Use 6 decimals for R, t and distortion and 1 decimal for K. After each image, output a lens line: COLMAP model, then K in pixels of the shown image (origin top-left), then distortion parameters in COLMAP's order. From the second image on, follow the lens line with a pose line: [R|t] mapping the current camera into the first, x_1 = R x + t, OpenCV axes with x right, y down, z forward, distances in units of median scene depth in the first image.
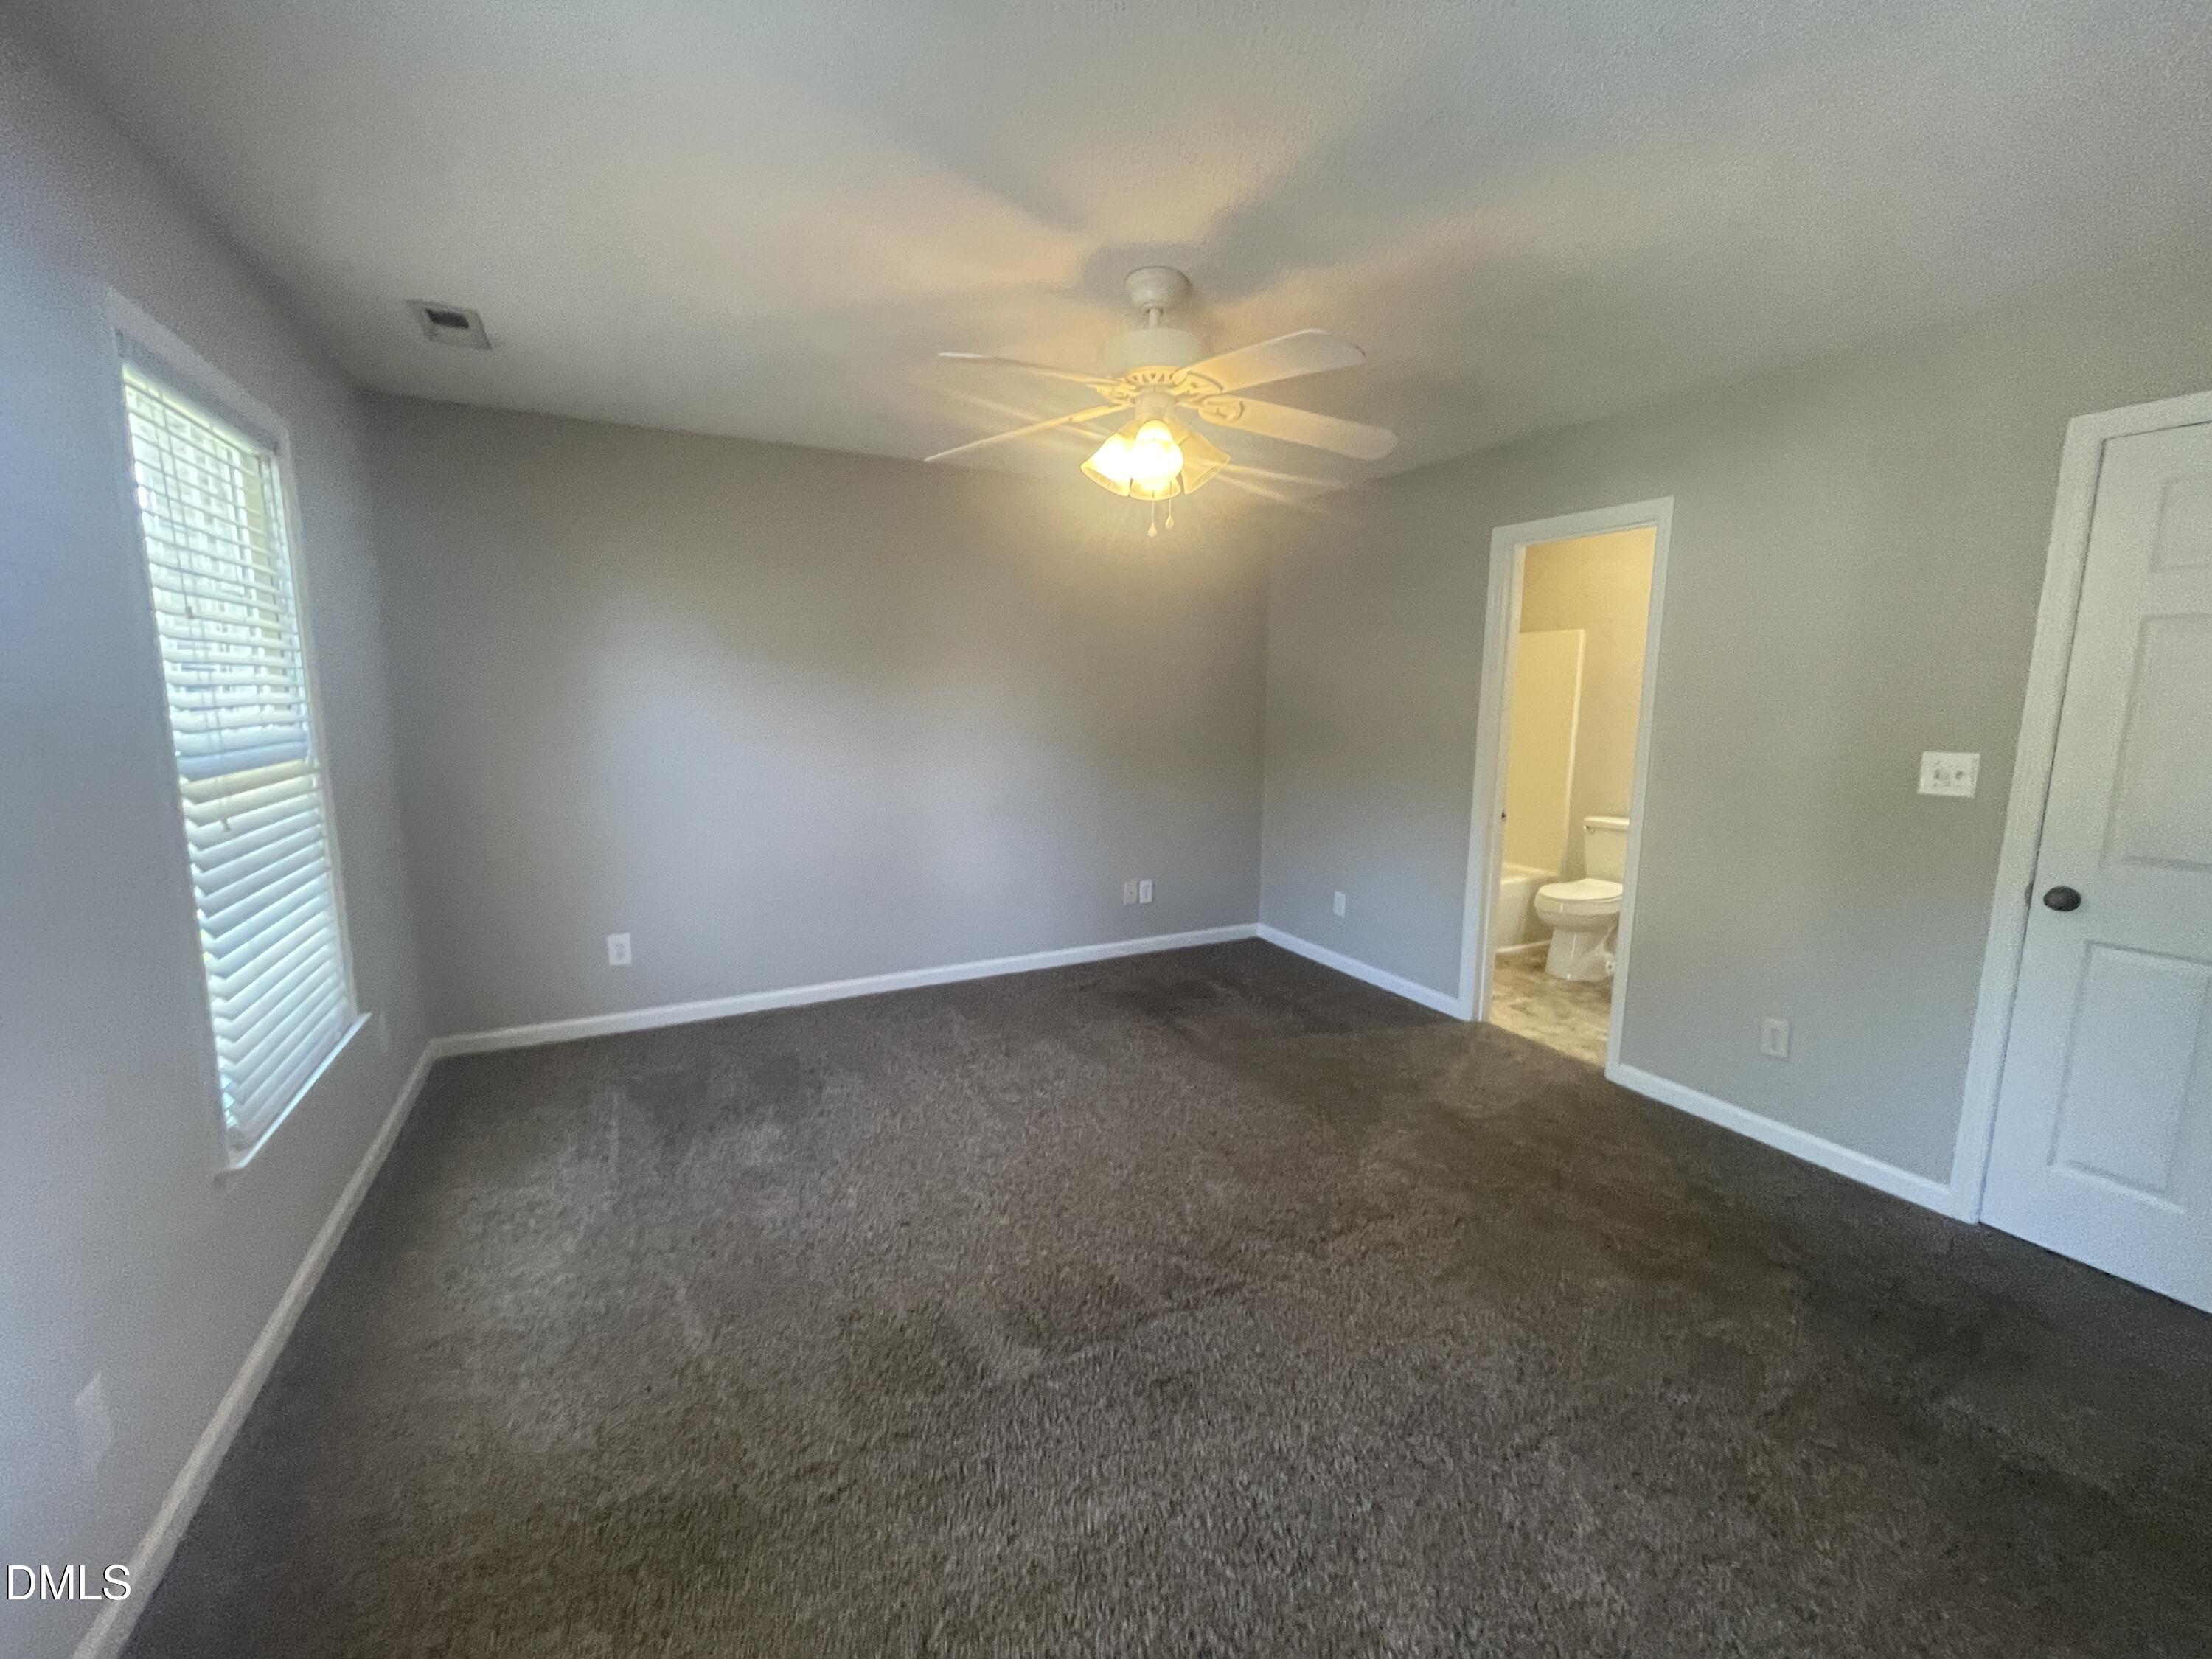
lens RADIAL K [[883.9, 0, 1095.2], [0, 883.9, 826.2], [0, 0, 1]] dist [0.002380, -0.003397]
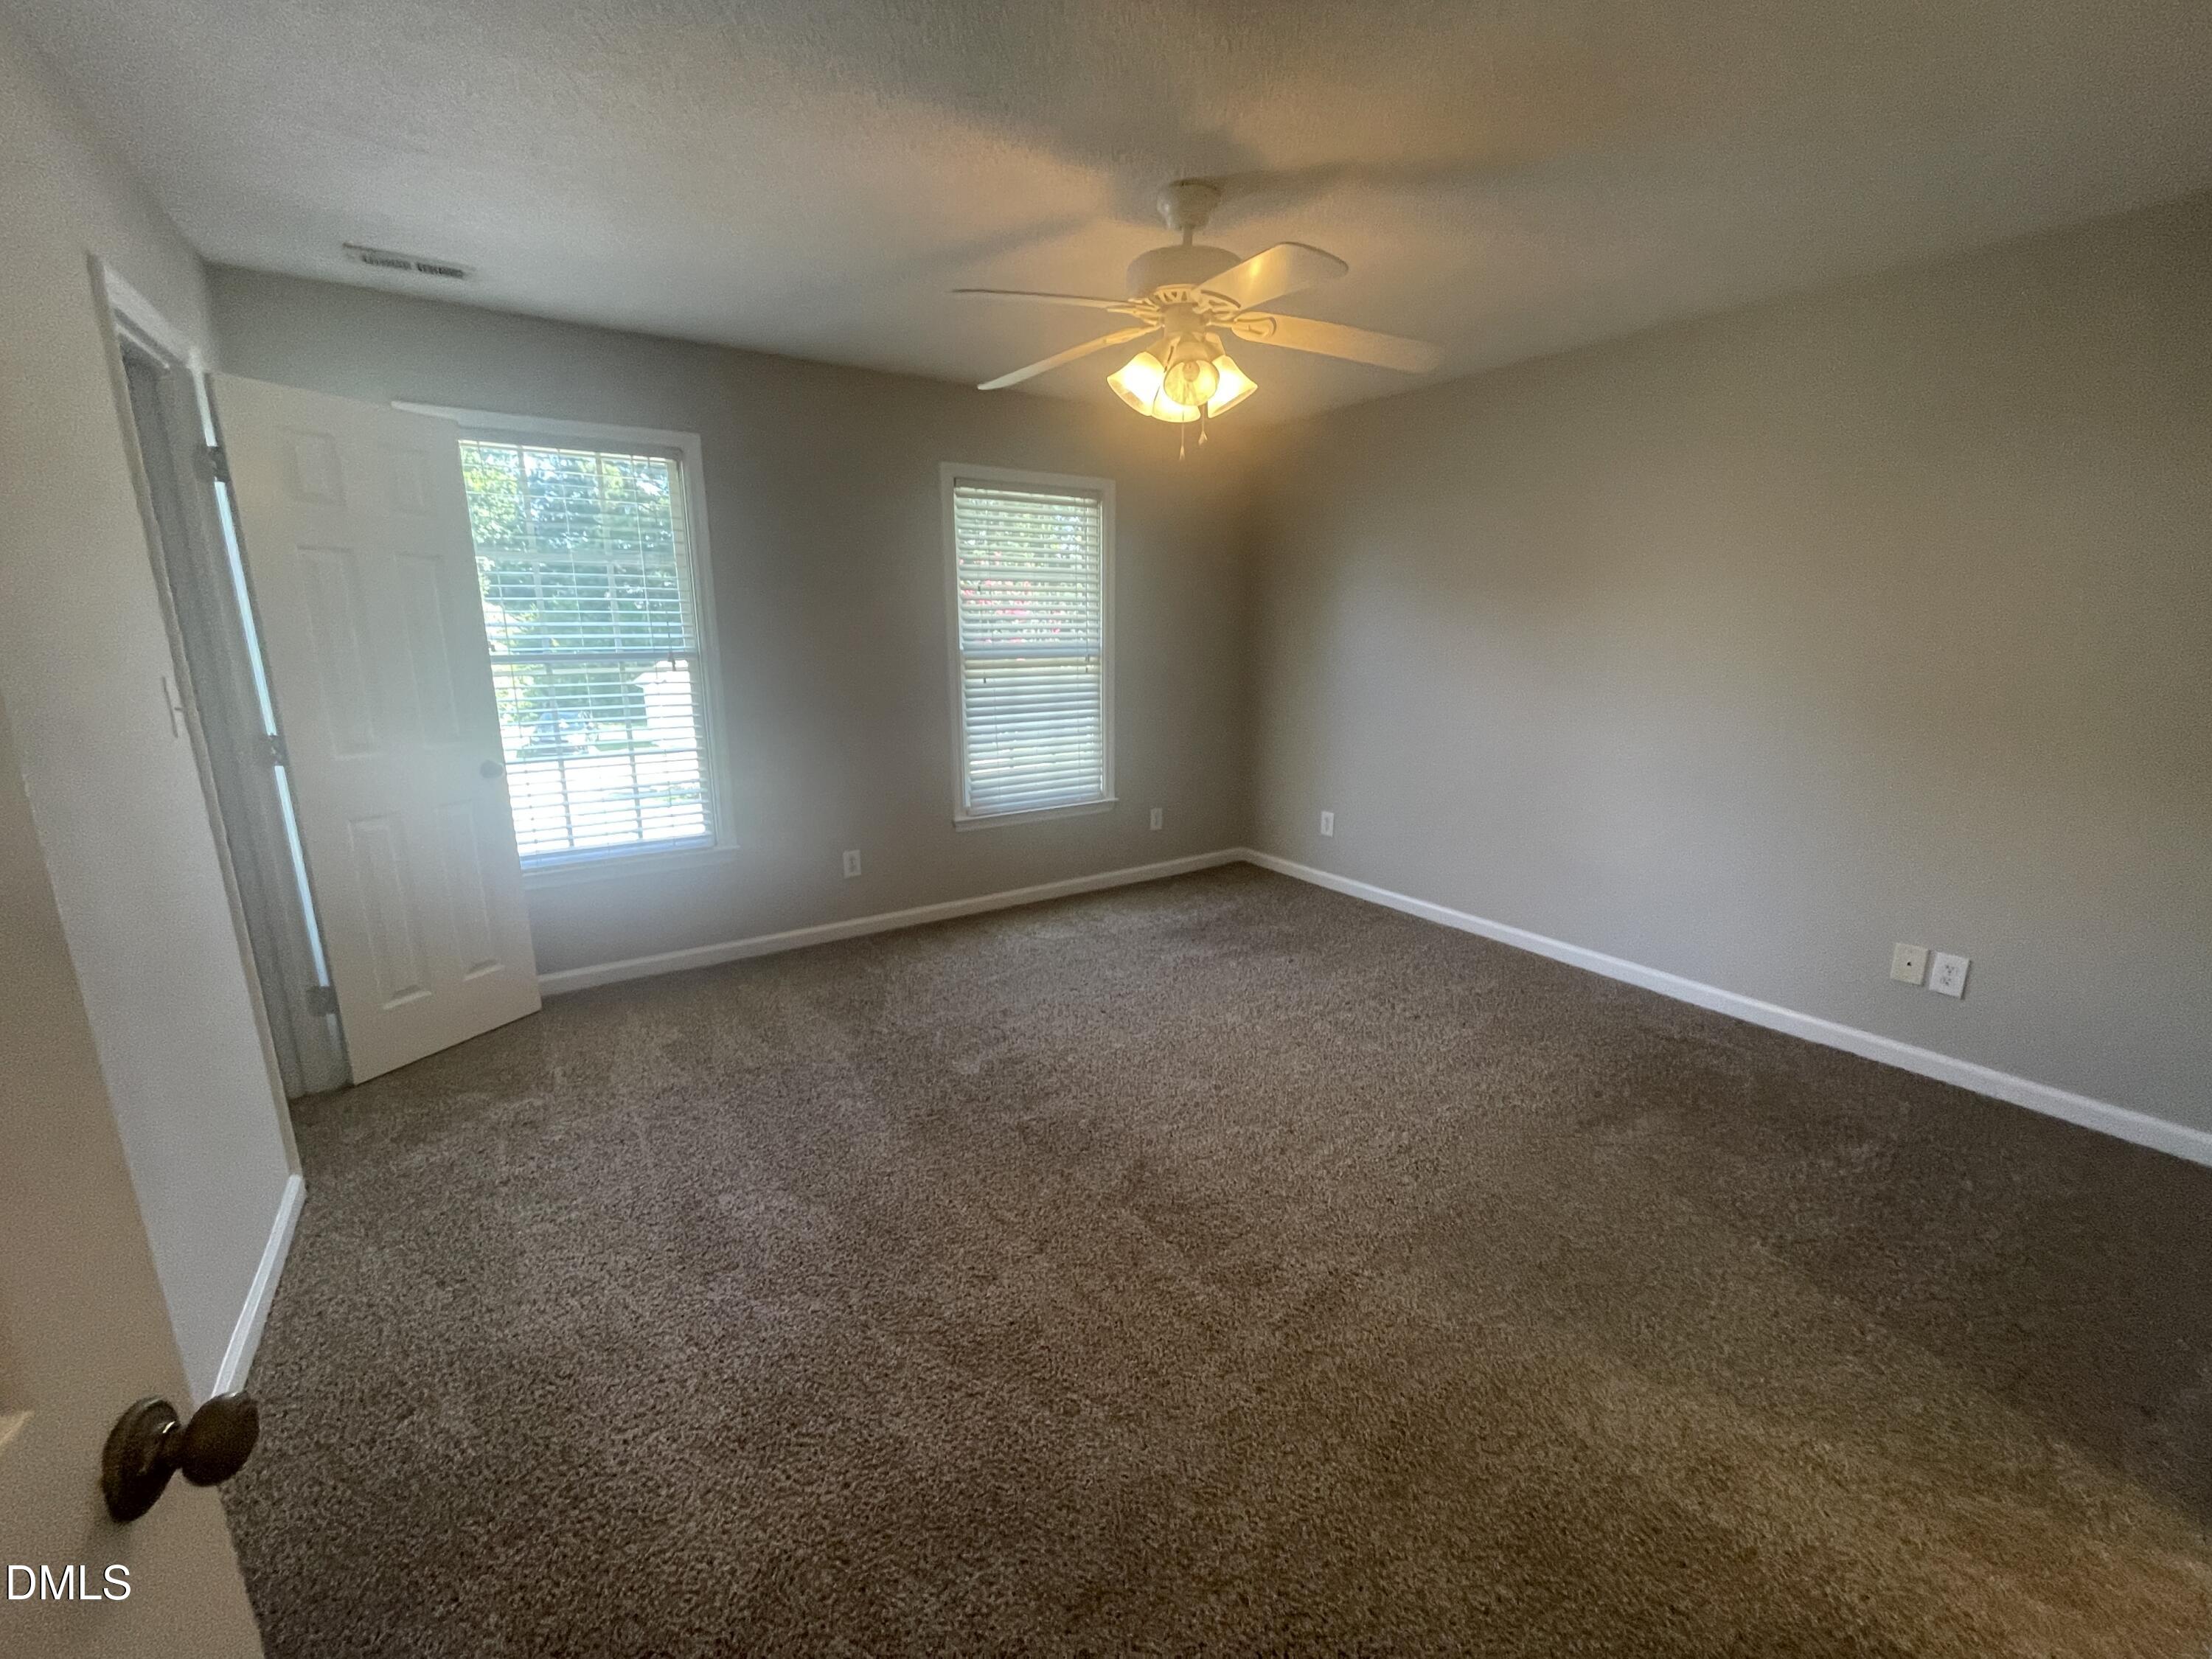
lens RADIAL K [[894.0, 0, 1105.8], [0, 894.0, 822.6], [0, 0, 1]] dist [-0.000246, -0.000468]
pose [[0.104024, 0.207530, -0.972682, 0.808410], [-0.145327, 0.970663, 0.191557, -0.075125], [0.983900, 0.121430, 0.131132, 0.594006]]
